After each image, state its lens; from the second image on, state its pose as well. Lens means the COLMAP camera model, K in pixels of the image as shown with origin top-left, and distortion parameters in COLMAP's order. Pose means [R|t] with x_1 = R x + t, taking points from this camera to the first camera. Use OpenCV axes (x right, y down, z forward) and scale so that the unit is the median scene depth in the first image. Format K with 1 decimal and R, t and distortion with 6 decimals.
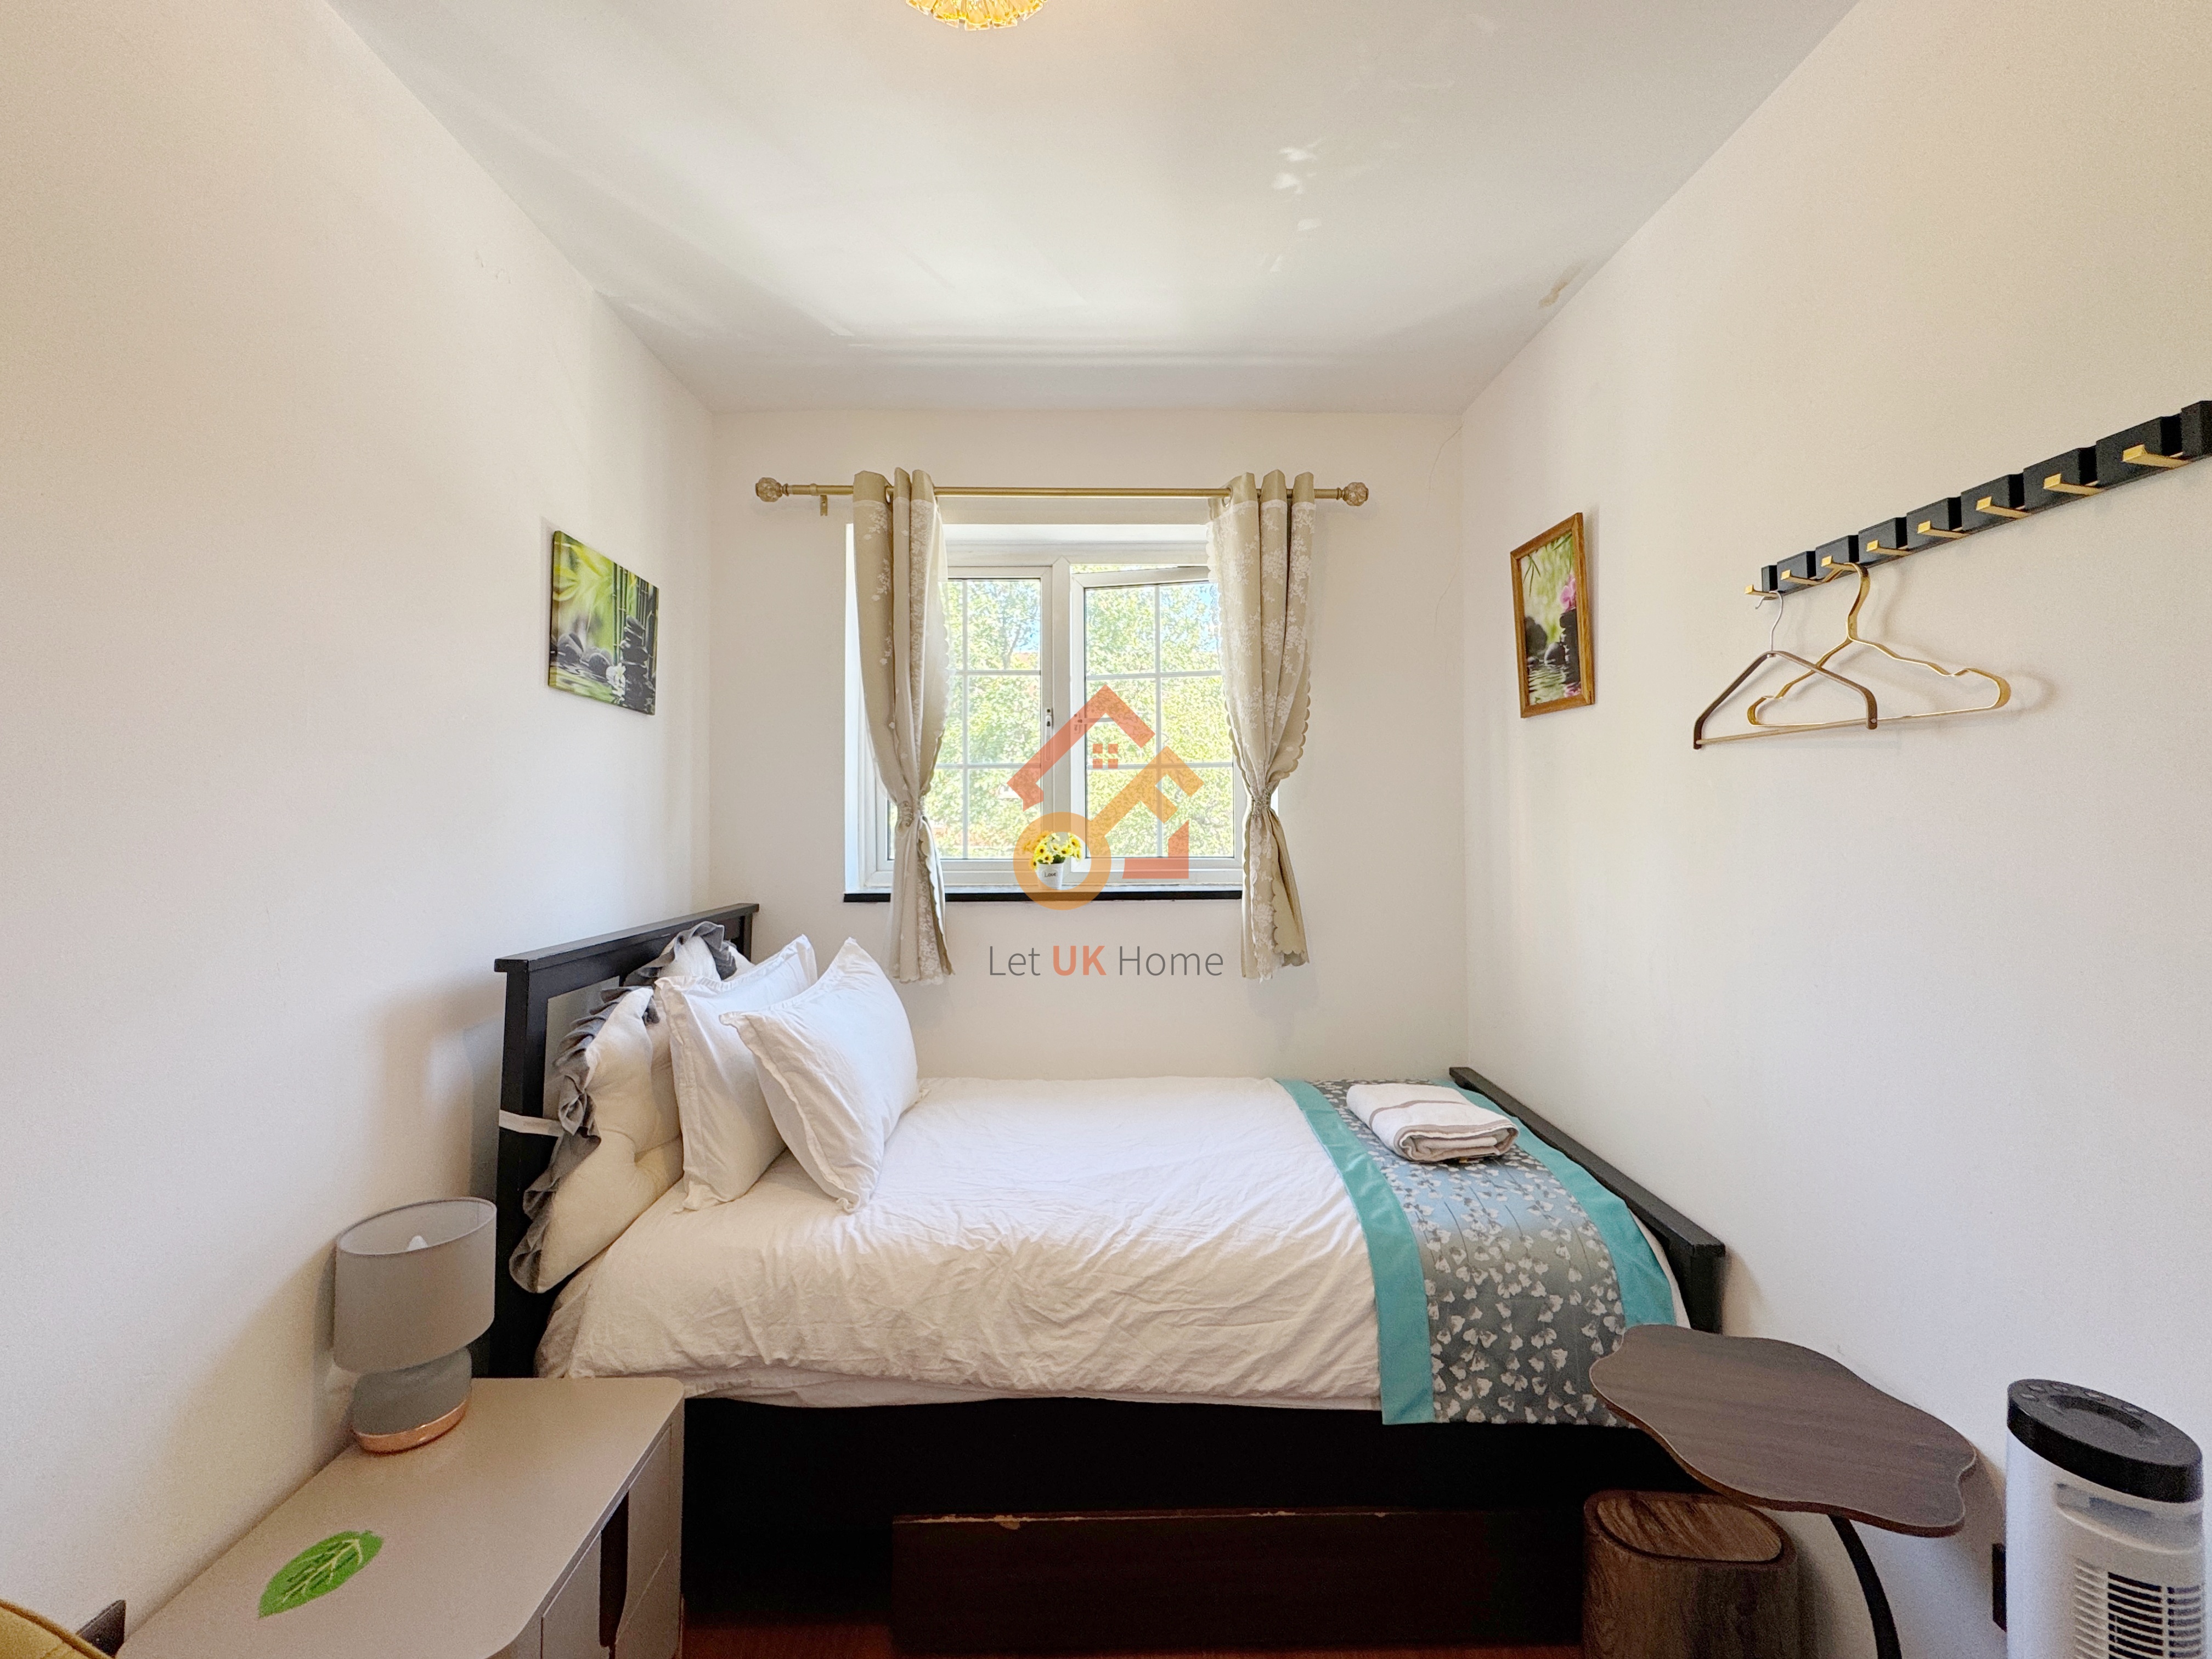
lens RADIAL K [[897.6, 0, 1106.3], [0, 897.6, 812.5], [0, 0, 1]] dist [-0.004140, 0.000619]
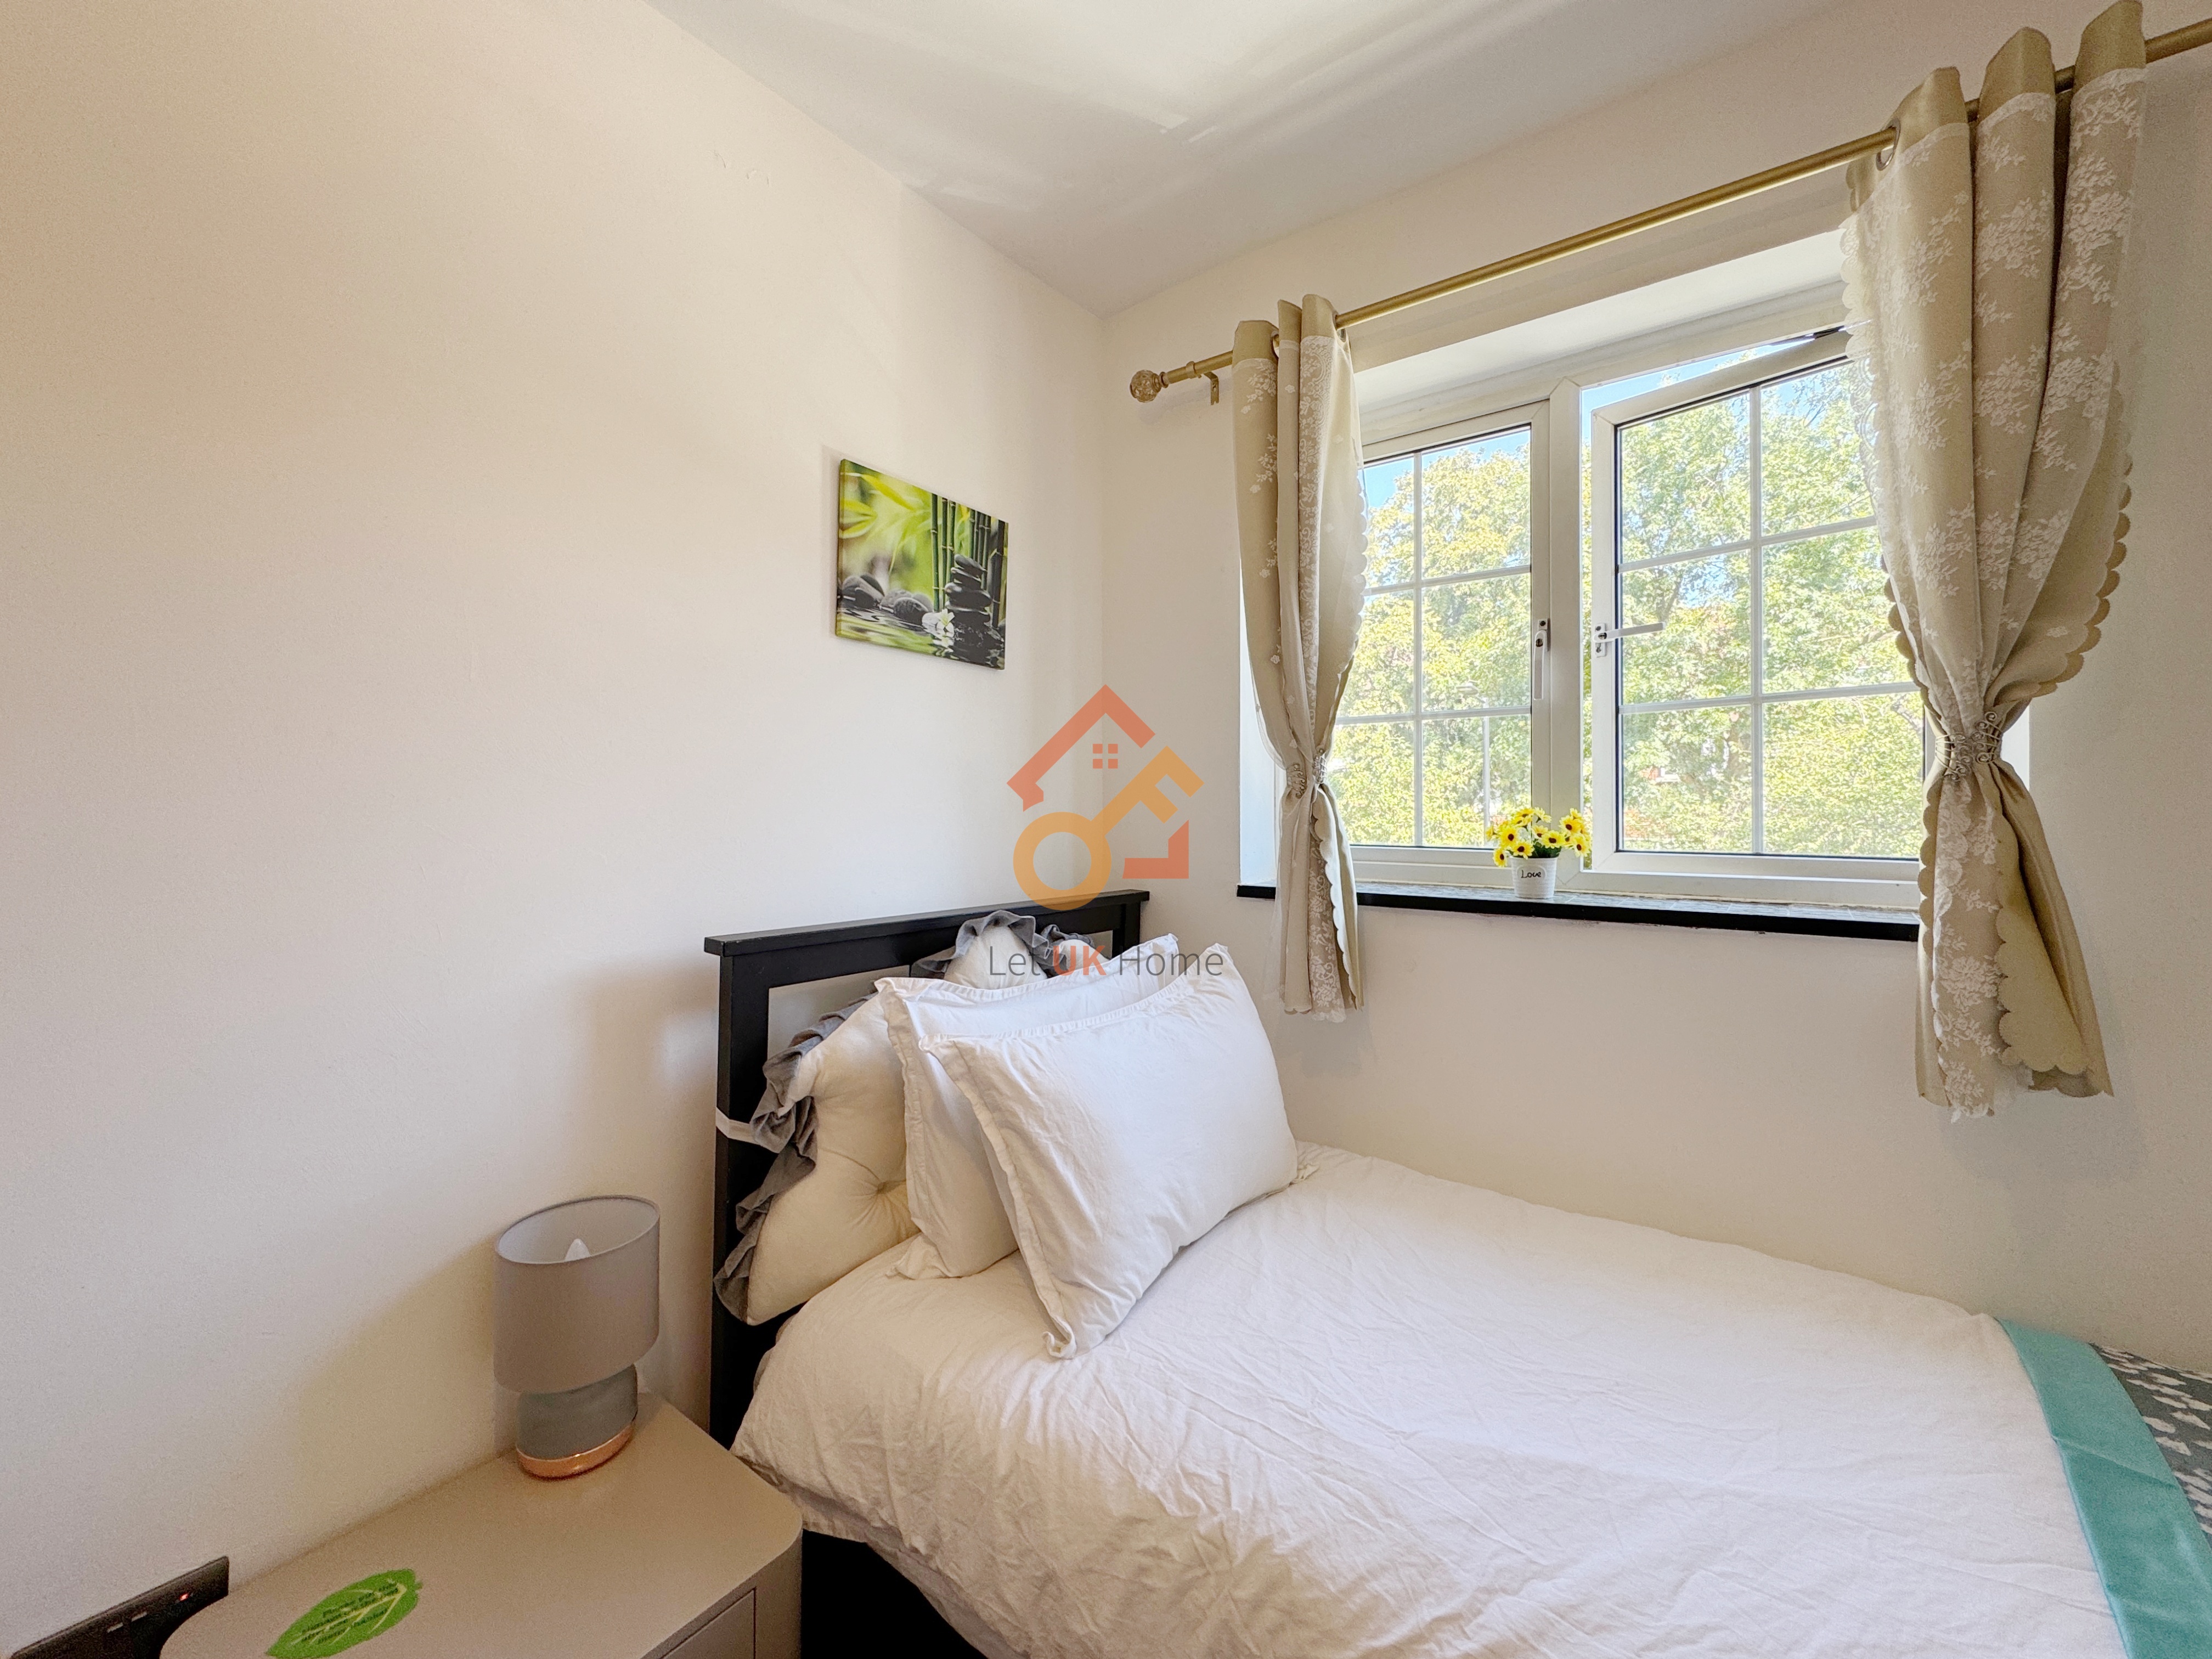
lens RADIAL K [[897.6, 0, 1106.3], [0, 897.6, 812.5], [0, 0, 1]] dist [-0.004140, 0.000619]
pose [[0.784702, 0.009990, -0.619792, 0.121114], [0.000305, 0.999864, 0.016503, 0.017355], [0.619873, -0.013139, 0.784592, 0.376976]]
